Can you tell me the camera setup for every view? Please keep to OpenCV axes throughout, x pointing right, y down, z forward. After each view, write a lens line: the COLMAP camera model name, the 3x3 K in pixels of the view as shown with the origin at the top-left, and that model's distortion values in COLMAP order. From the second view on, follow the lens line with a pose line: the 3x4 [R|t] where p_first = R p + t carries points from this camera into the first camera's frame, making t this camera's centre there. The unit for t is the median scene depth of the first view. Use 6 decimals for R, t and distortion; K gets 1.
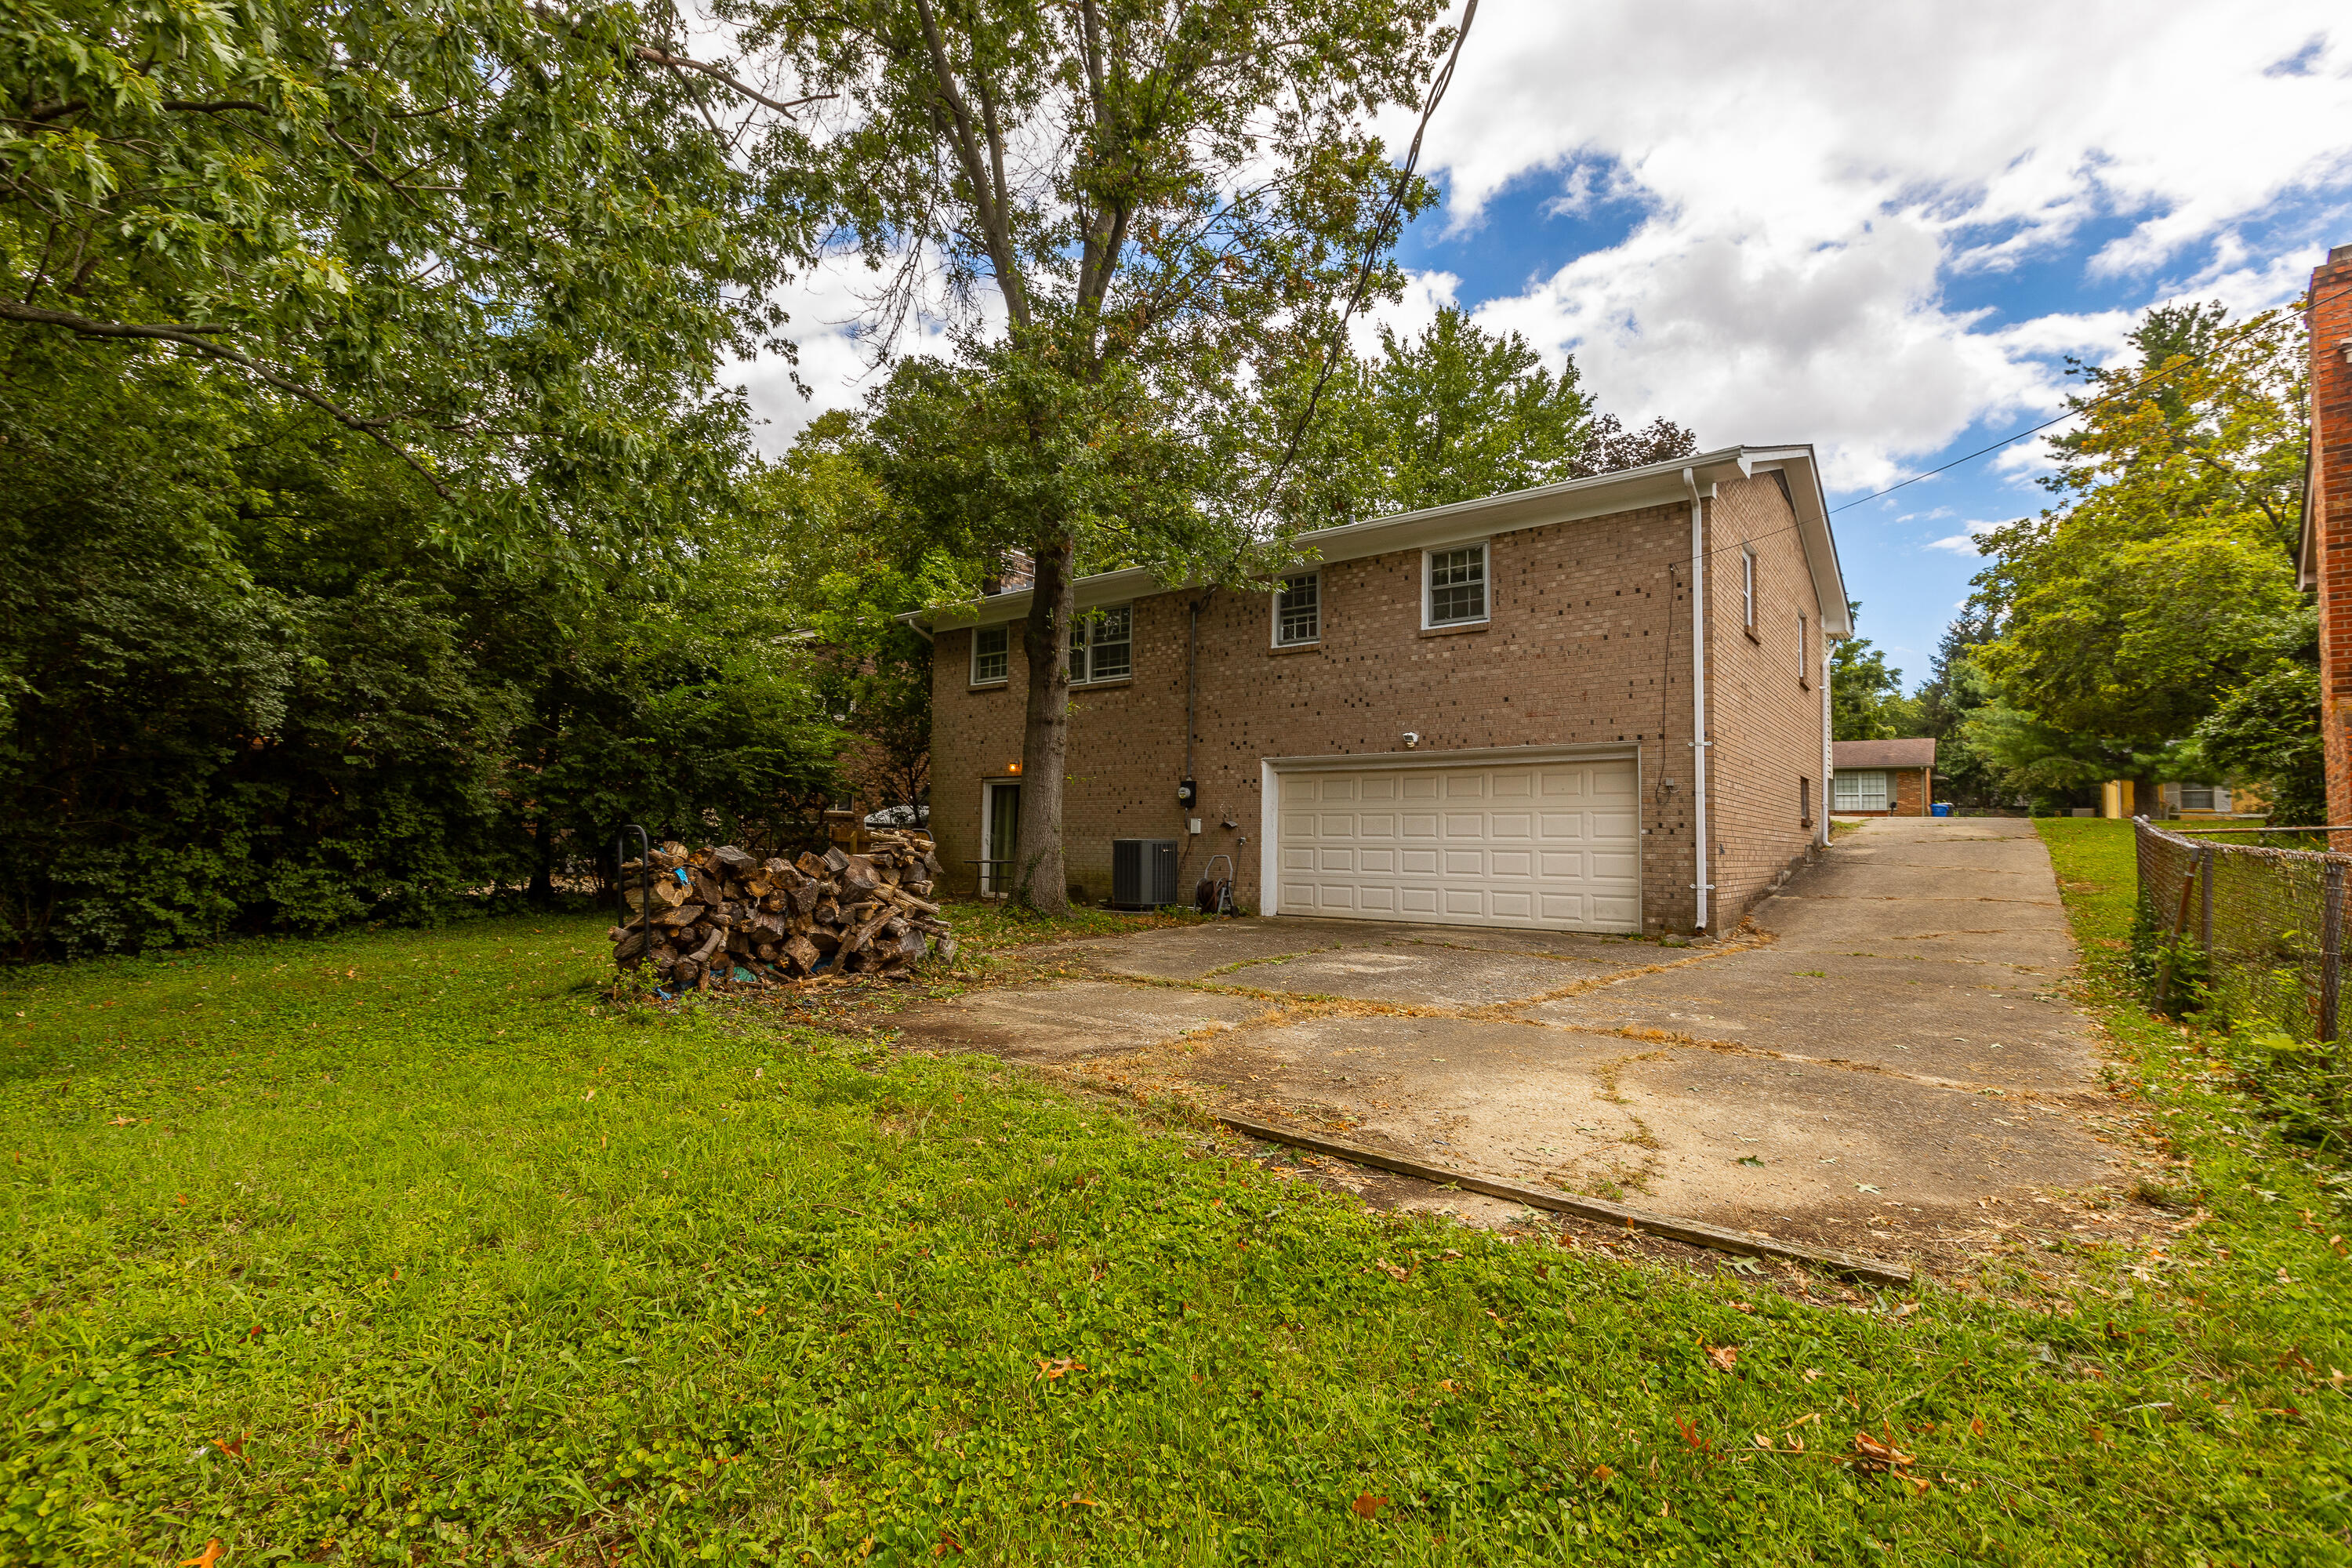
lens RADIAL K [[1061.8, 0, 1171.6], [0, 1061.8, 785.8], [0, 0, 1]] dist [0.001656, -0.000163]
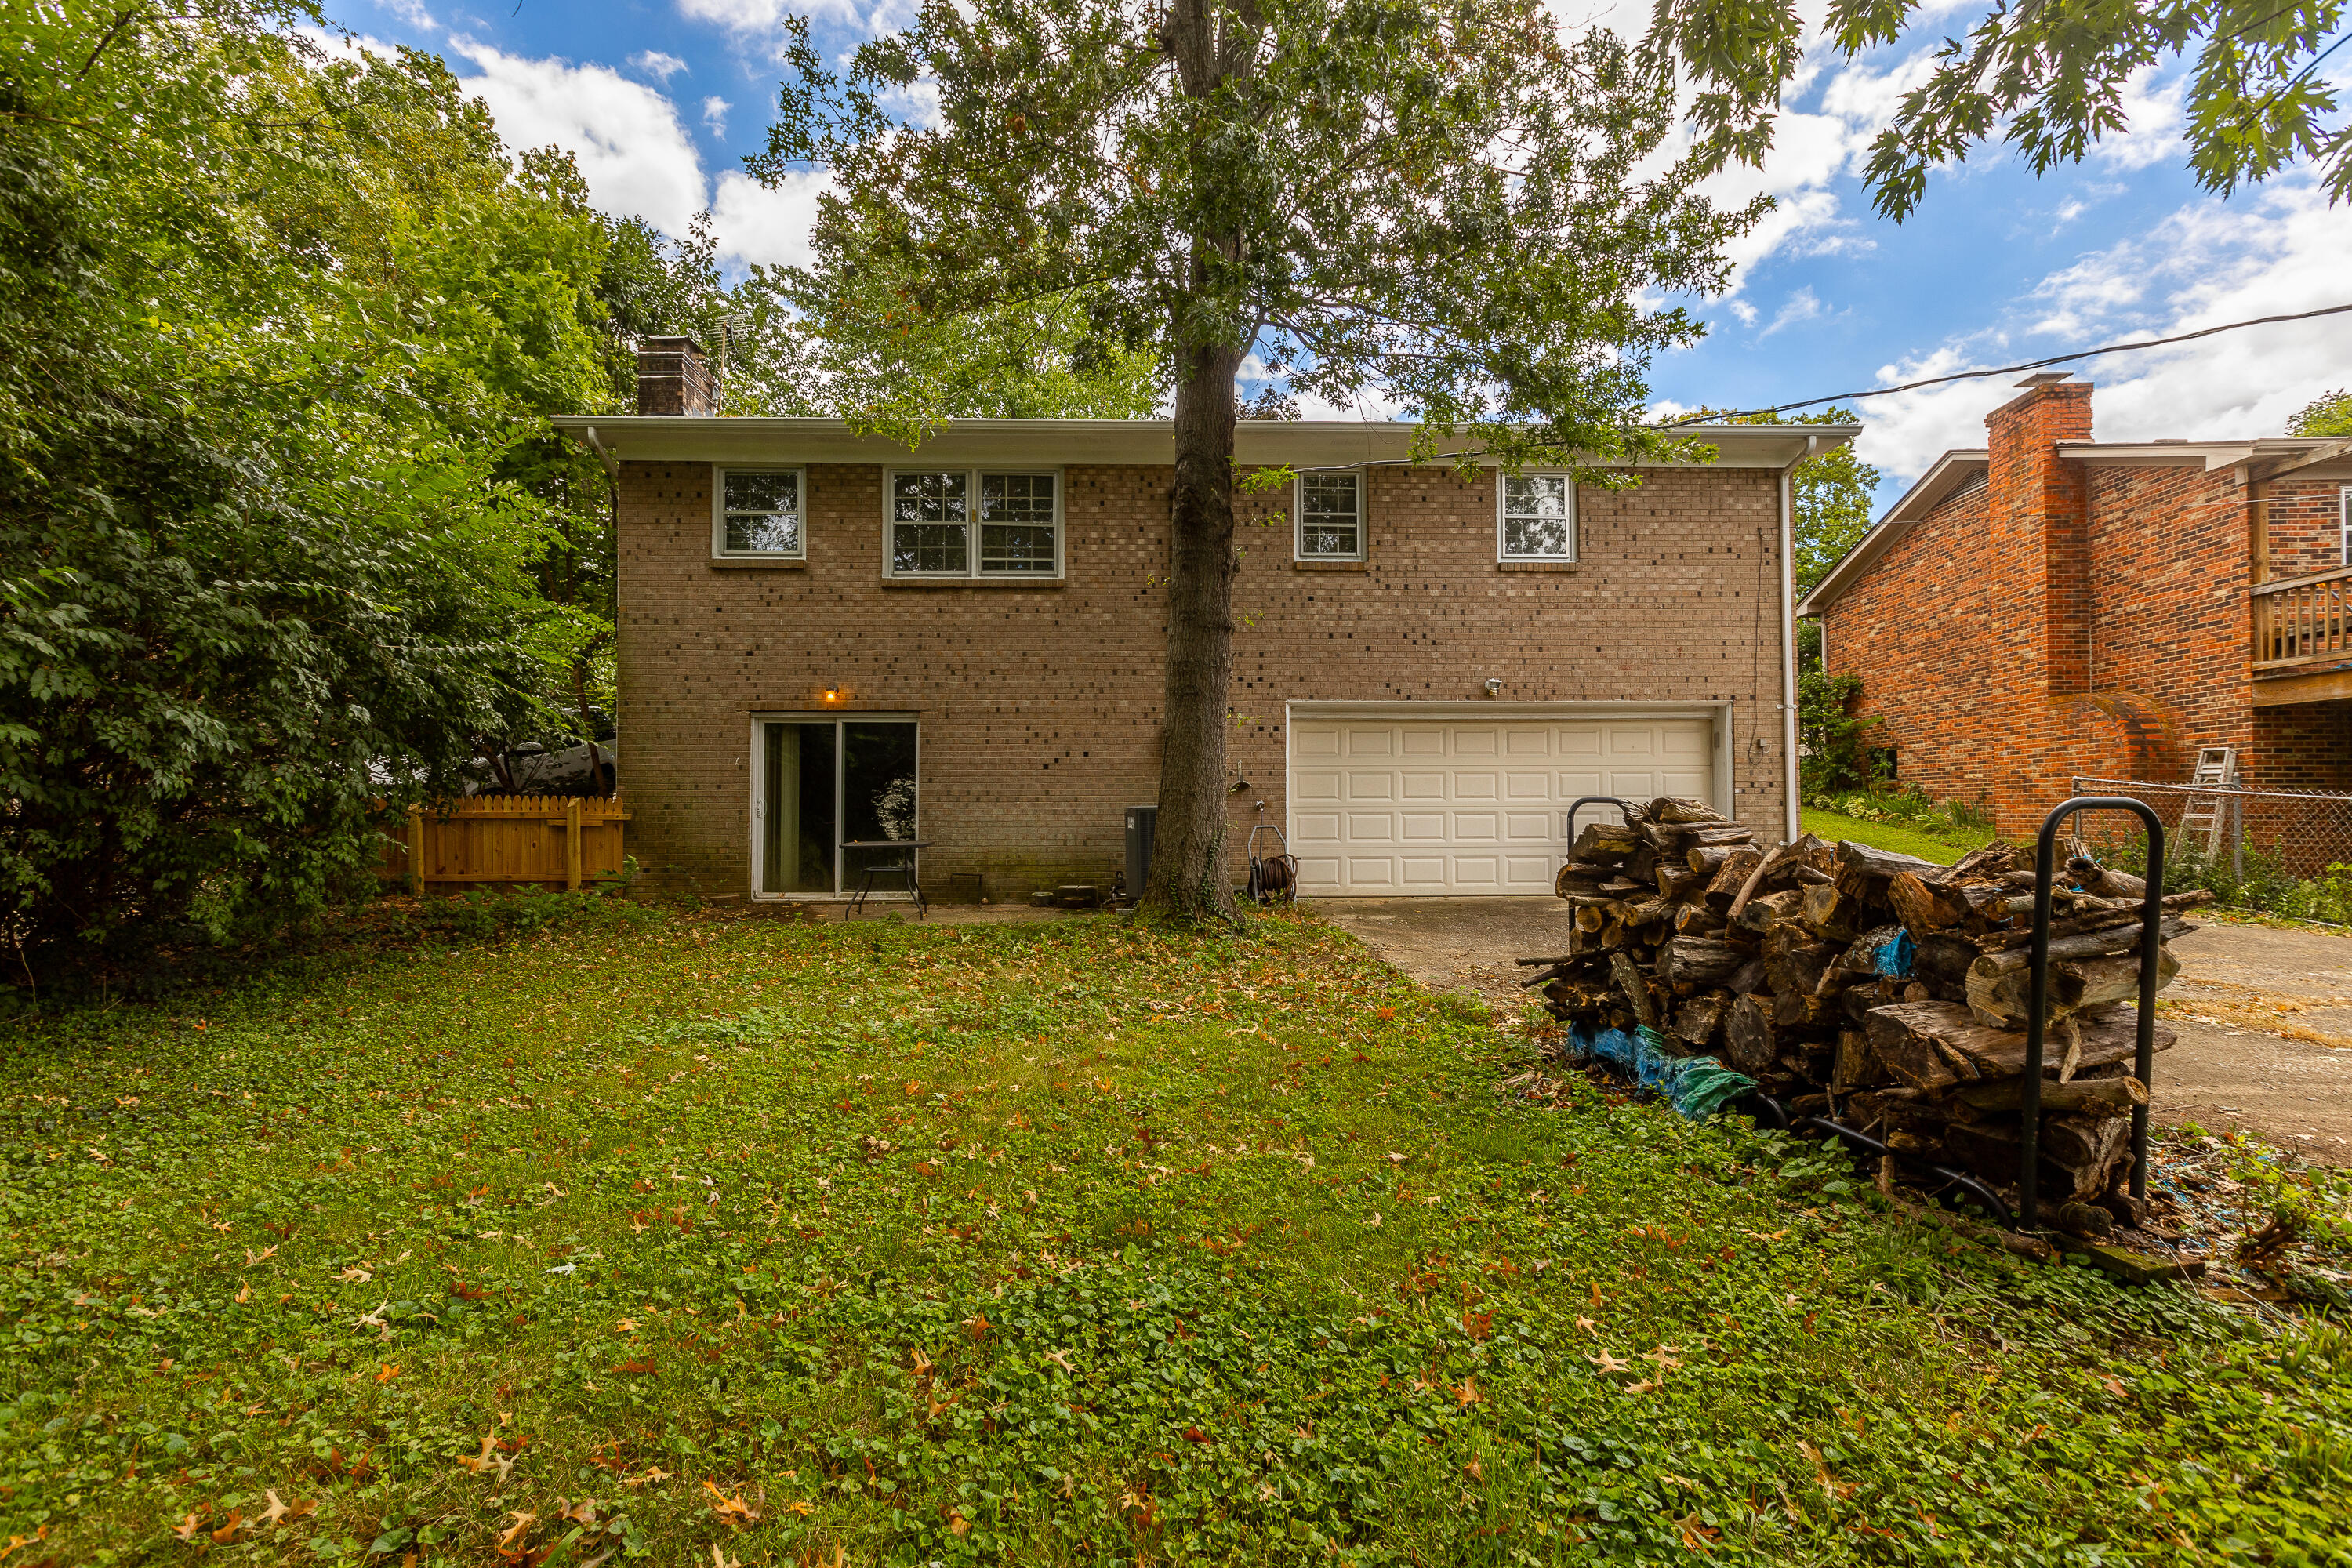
lens RADIAL K [[1061.8, 0, 1171.6], [0, 1061.8, 785.8], [0, 0, 1]] dist [0.001656, -0.000163]
pose [[0.775901, 0.006725, 0.630819, -0.506366], [-0.022744, 0.999591, 0.017319, 0.027101], [-0.630444, -0.027785, 0.775737, 0.474516]]
